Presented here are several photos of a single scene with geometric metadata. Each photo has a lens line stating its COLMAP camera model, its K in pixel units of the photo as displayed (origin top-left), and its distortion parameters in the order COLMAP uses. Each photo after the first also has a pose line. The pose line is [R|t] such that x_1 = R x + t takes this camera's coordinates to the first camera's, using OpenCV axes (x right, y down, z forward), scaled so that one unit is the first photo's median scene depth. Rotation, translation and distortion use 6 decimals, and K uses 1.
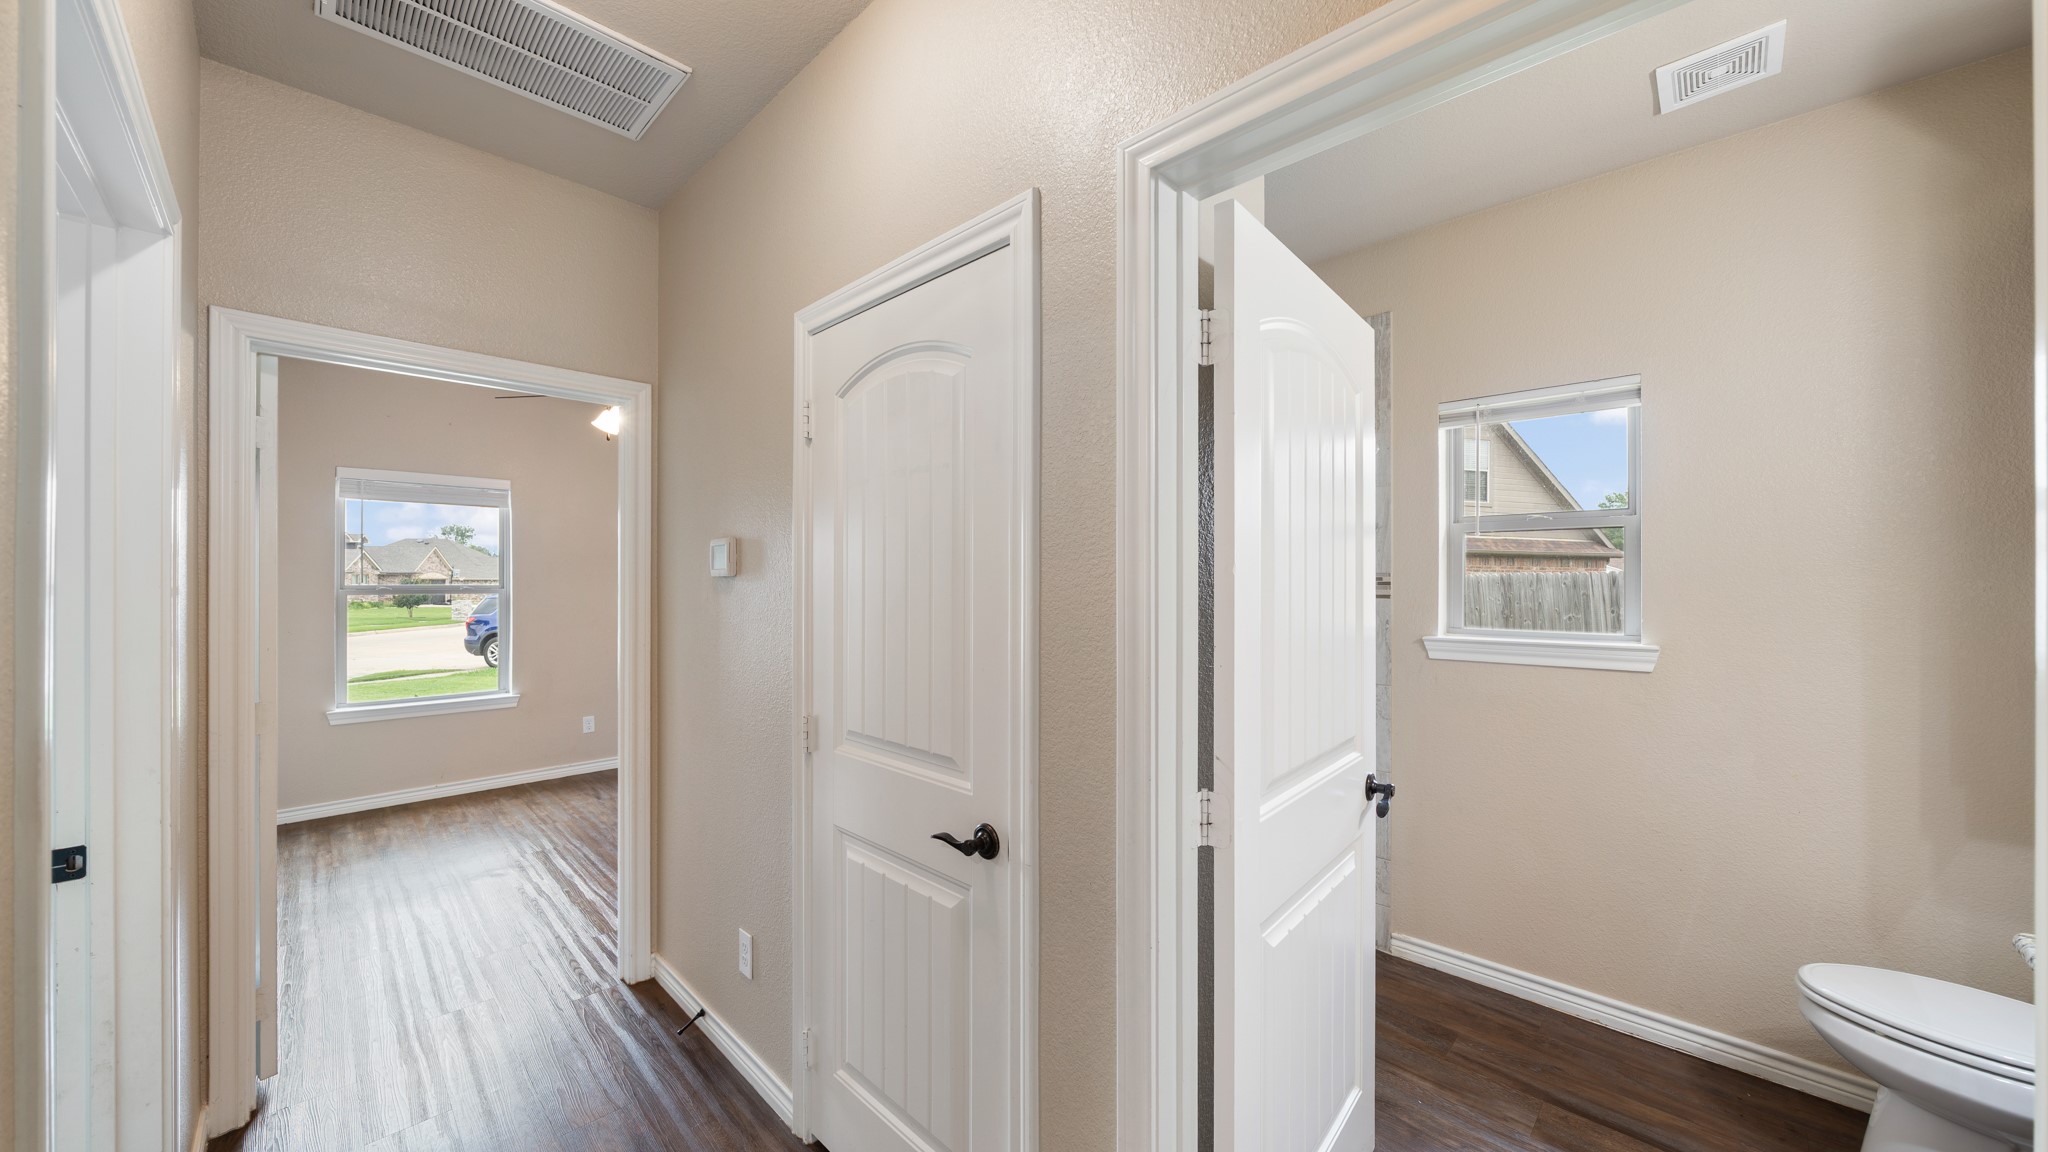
lens RADIAL K [[726.8, 0, 1029.5], [0, 726.8, 580.5], [0, 0, 1]] dist [-0.001588, -0.000107]
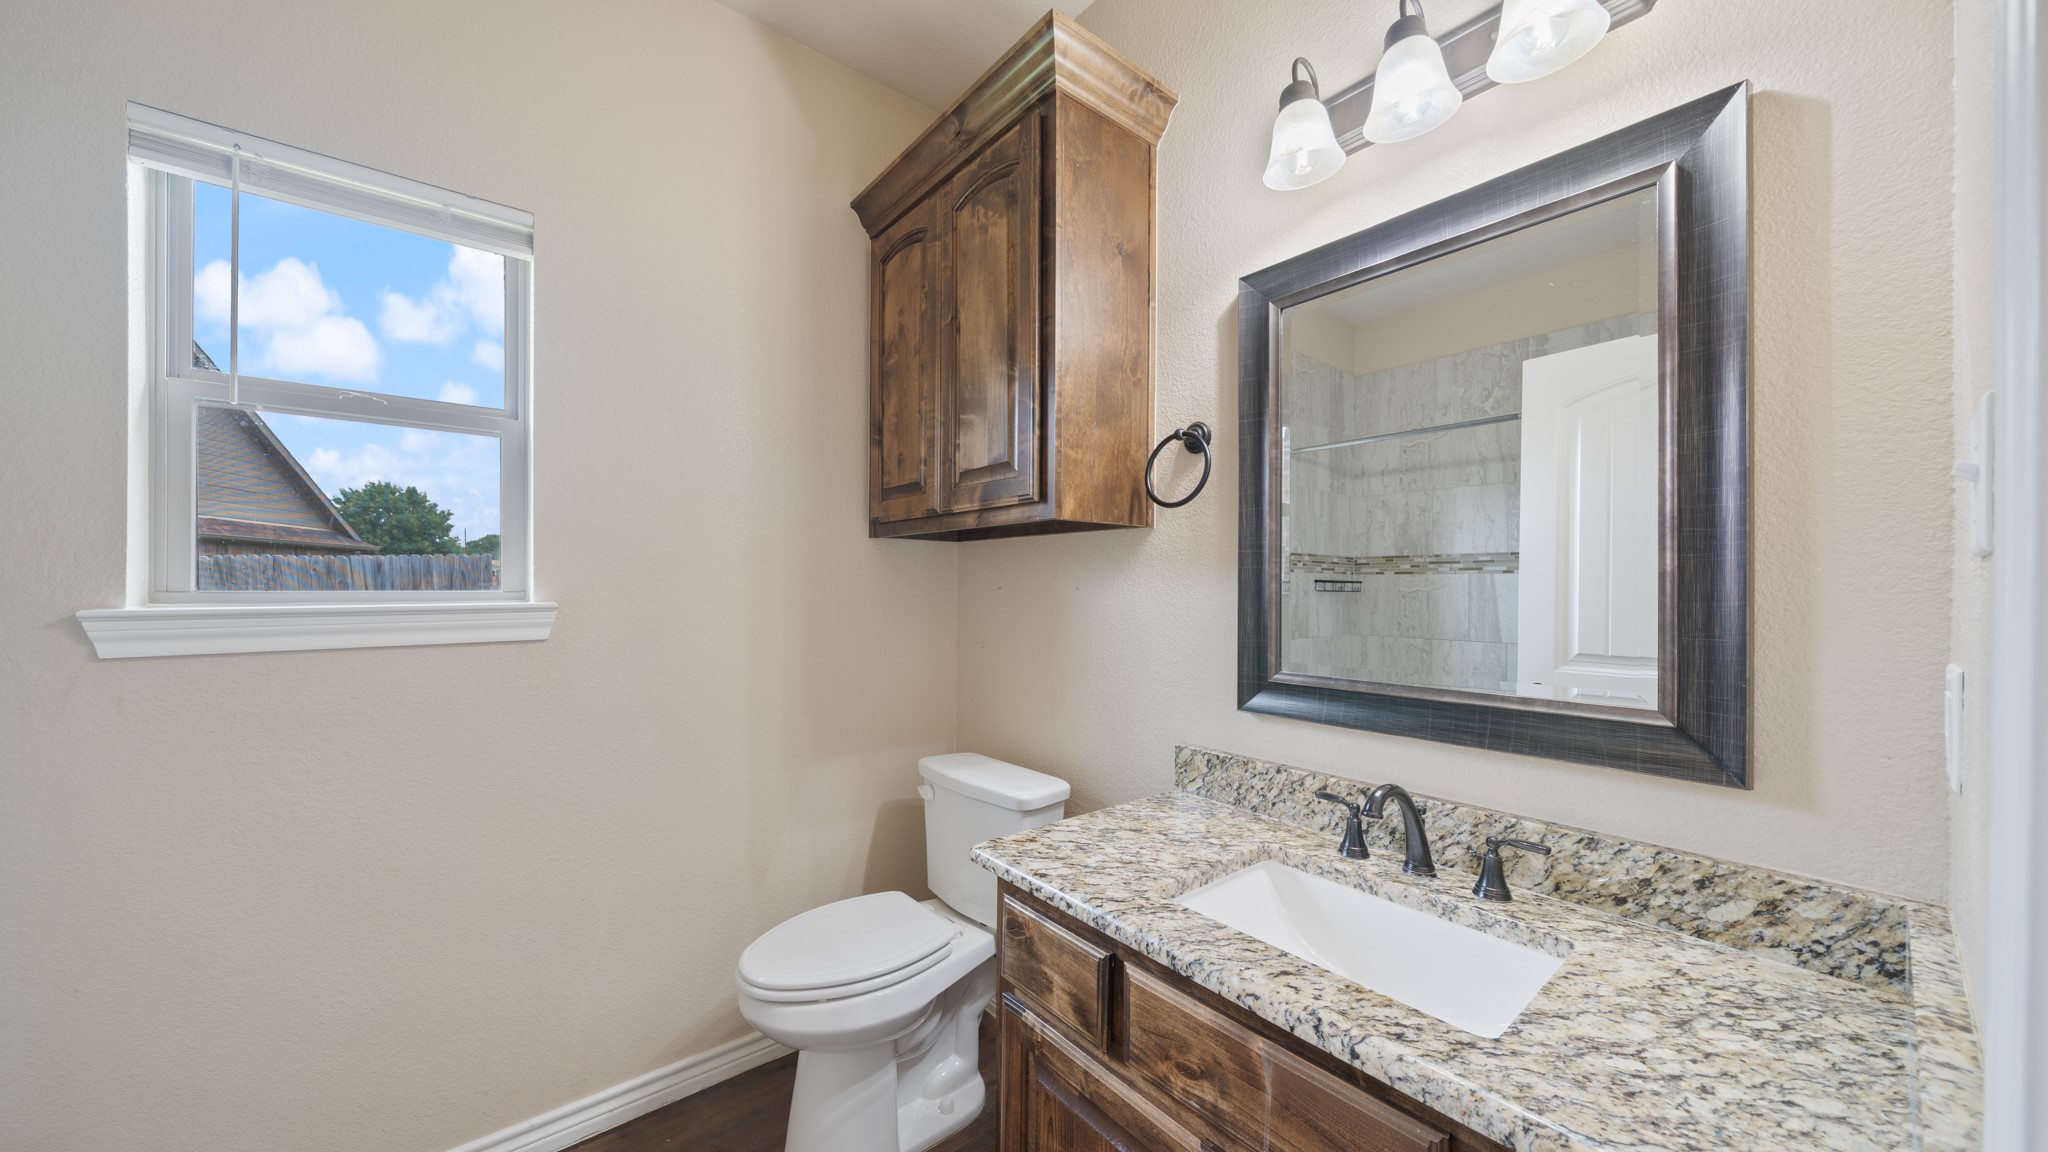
lens RADIAL K [[710.5, 0, 1024.0], [0, 710.5, 576.0], [0, 0, 1]] dist [-0.001550, -0.000064]
pose [[0.135855, -0.000111, 0.990729, 0.210050], [0.002012, 0.999998, -0.000163, 0.059401], [-0.990727, 0.002016, 0.135854, 0.402886]]
